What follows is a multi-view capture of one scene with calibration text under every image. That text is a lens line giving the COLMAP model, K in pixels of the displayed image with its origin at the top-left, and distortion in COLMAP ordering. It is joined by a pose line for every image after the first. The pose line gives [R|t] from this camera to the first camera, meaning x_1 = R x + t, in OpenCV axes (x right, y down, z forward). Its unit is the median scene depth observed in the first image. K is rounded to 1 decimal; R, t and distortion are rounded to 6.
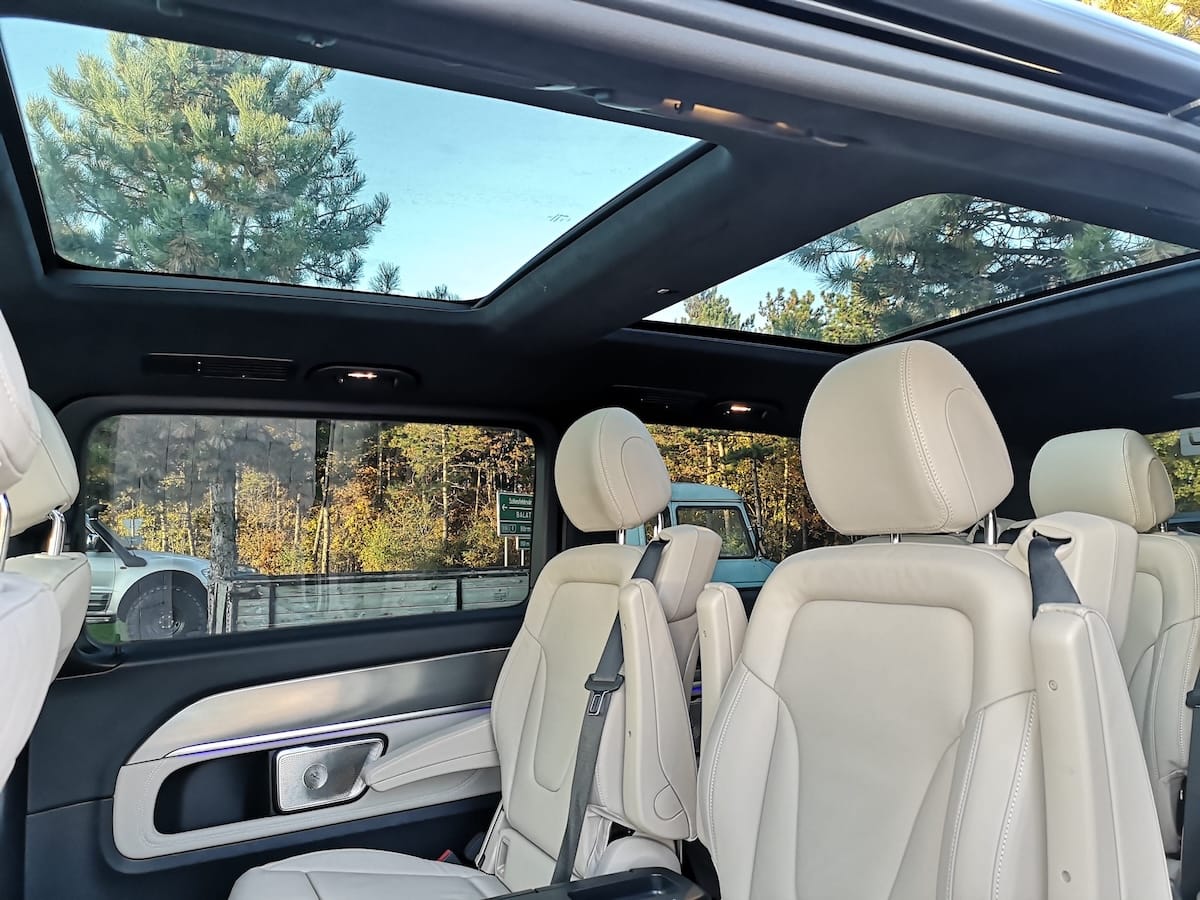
lens RADIAL K [[937.4, 0, 600.0], [0, 937.4, 450.0], [0, 0, 1]] dist [0.058060, -0.076485]
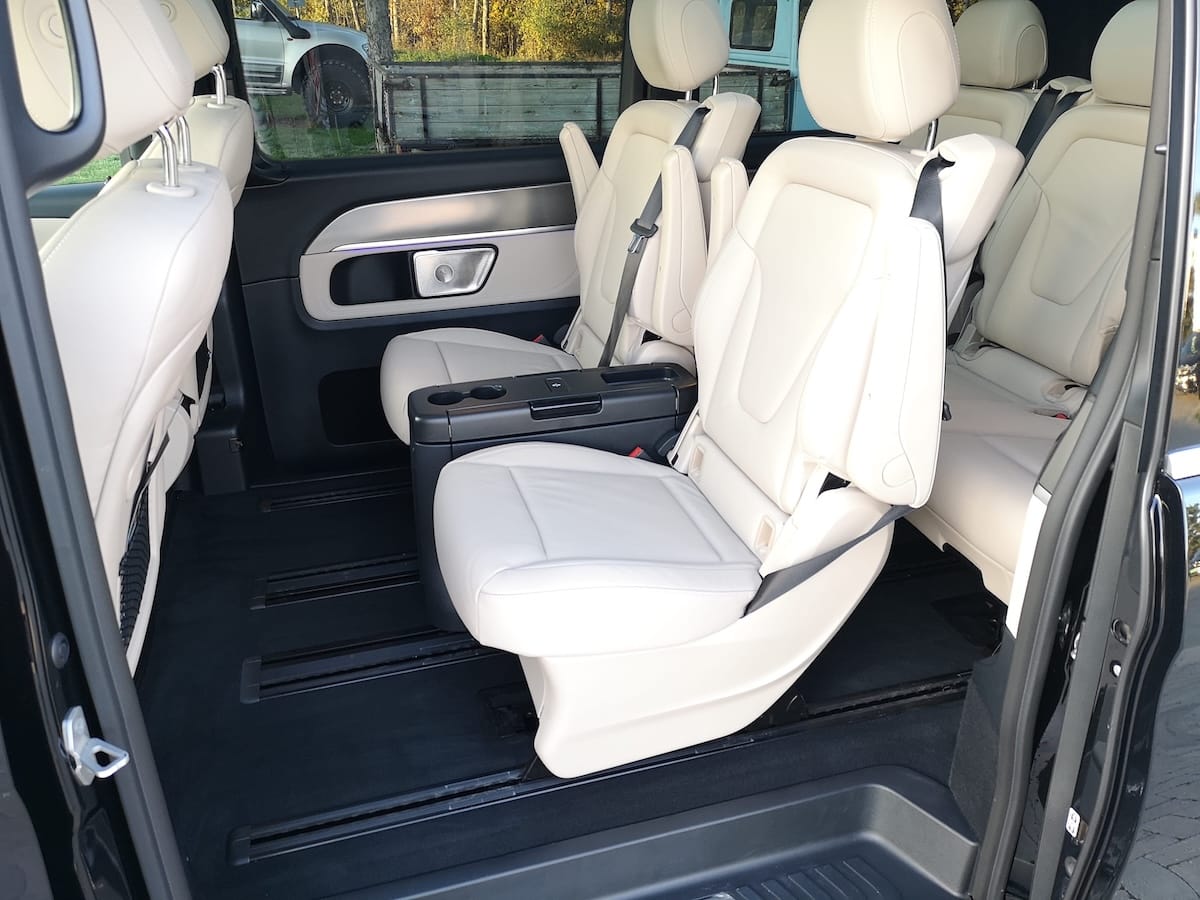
lens RADIAL K [[937.4, 0, 600.0], [0, 937.4, 450.0], [0, 0, 1]] dist [0.058060, -0.076485]
pose [[0.983932, 0.104318, -0.144896, 0.126006], [-0.016494, 0.861191, 0.508013, -0.108594], [0.177778, -0.497461, 0.849075, -0.186217]]
